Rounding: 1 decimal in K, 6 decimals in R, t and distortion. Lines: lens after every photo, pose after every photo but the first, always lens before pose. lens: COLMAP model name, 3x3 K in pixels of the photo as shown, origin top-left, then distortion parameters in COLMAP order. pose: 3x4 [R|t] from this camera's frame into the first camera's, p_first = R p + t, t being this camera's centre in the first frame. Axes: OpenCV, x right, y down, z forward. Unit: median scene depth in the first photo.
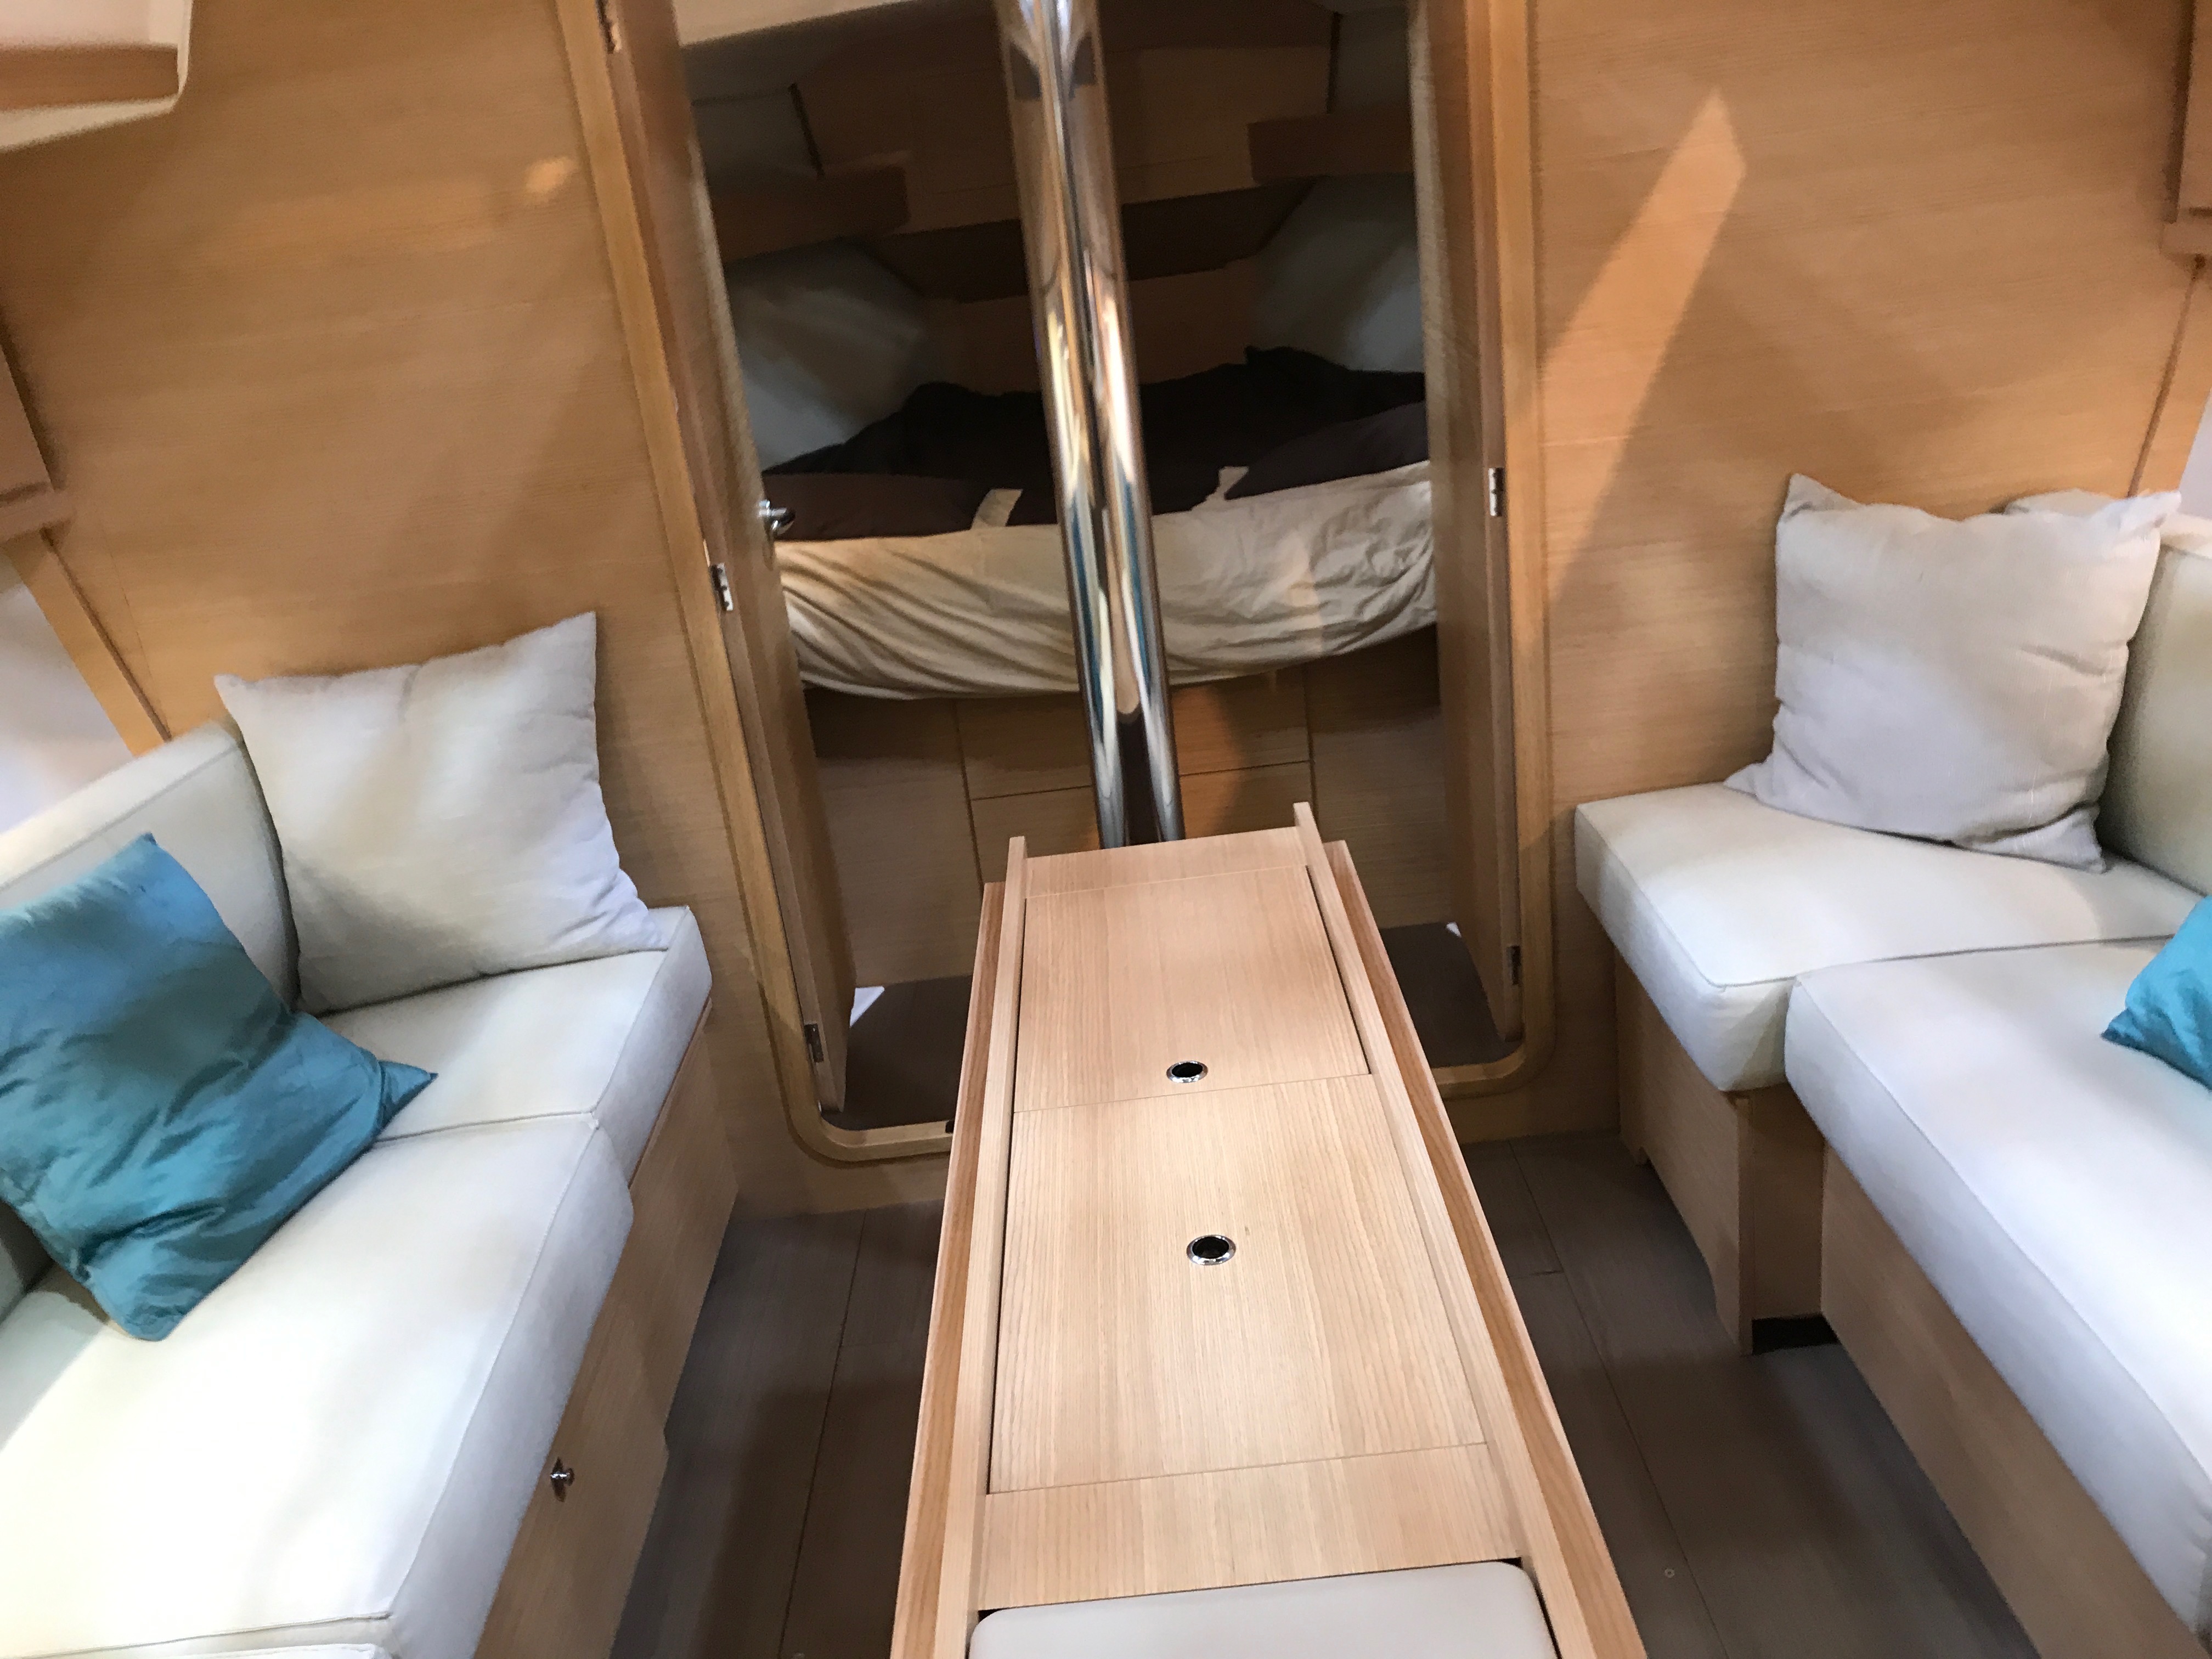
lens RADIAL K [[1826.9, 0, 1105.7], [0, 1826.9, 829.4], [0, 0, 1]] dist [0.019513, -0.013675]
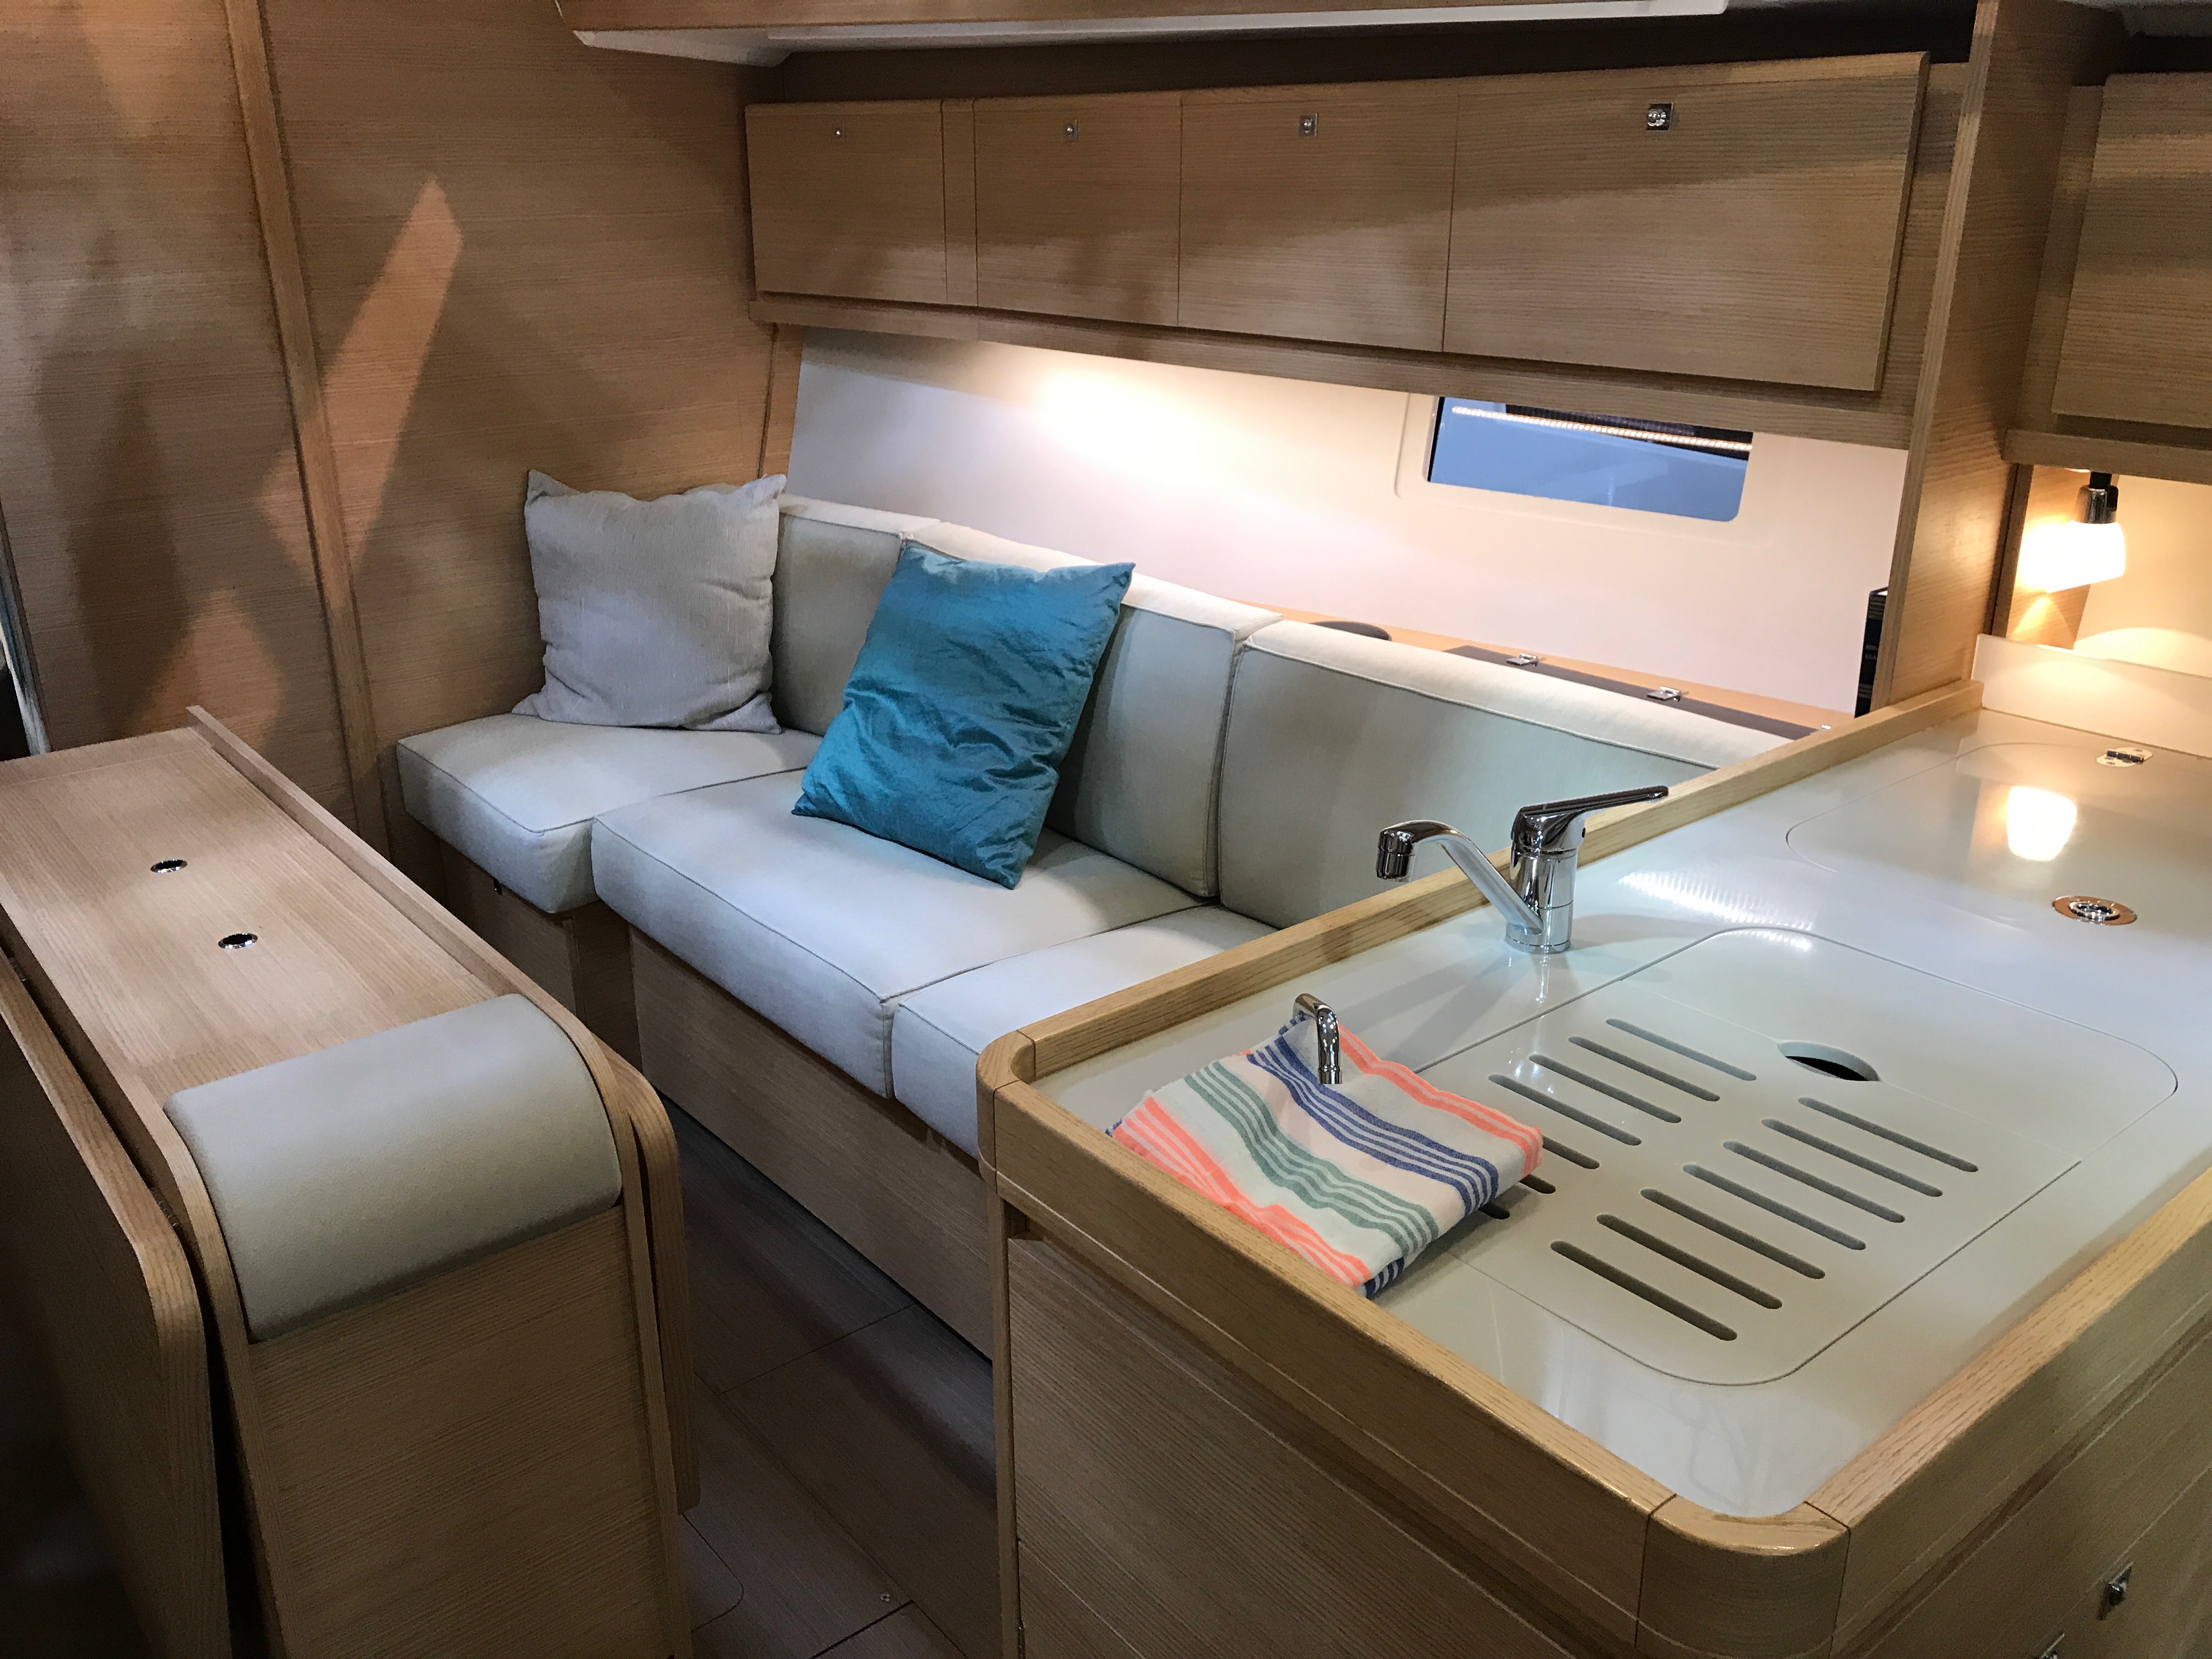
lens RADIAL K [[1826.9, 0, 1112.4], [0, 1826.9, 836.2], [0, 0, 1]] dist [0.019513, -0.013675]
pose [[0.775531, -0.116616, 0.620445, -0.163256], [0.153006, 0.988210, -0.005513, 0.150163], [-0.612487, 0.099207, 0.784230, -0.294168]]
